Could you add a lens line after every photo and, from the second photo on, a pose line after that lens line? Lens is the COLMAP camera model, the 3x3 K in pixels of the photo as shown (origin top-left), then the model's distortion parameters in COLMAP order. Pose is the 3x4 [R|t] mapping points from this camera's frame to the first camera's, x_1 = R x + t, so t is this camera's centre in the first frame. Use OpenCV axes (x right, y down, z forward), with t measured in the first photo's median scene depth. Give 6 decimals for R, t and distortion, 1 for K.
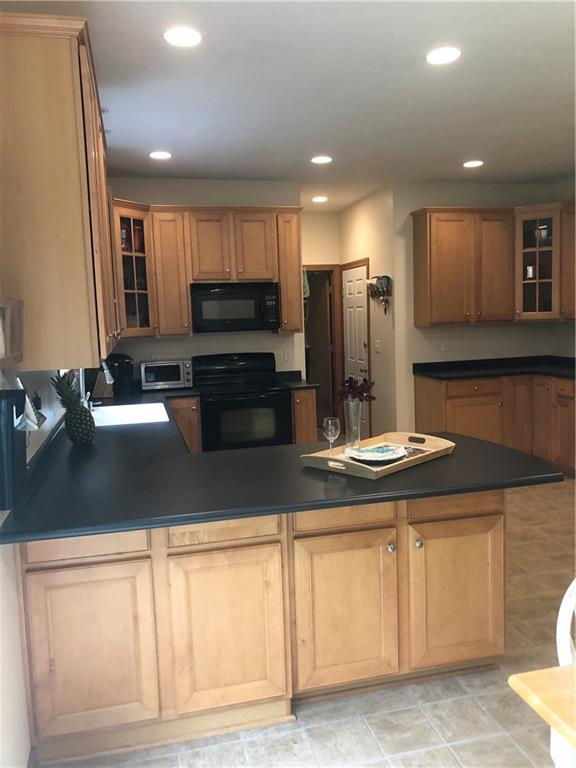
lens RADIAL K [[623.0, 0, 288.0], [0, 623.0, 384.0], [0, 0, 1]] dist [-0.001835, -0.002891]
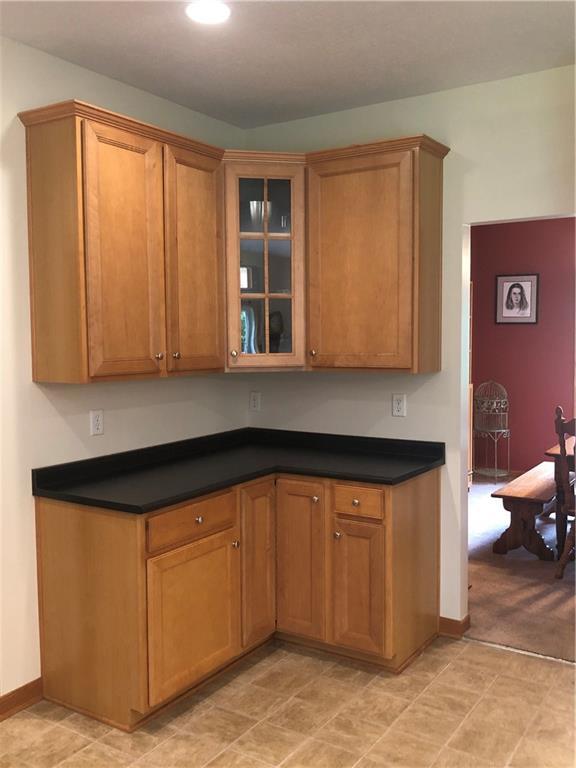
lens RADIAL K [[717.1, 0, 288.0], [0, 717.1, 384.0], [0, 0, 1]] dist [0.001155, -0.001571]
pose [[0.719298, -0.019012, 0.694442, -0.013616], [0.053946, 0.998136, -0.028550, -0.078351], [-0.692604, 0.057999, 0.718982, 0.608254]]
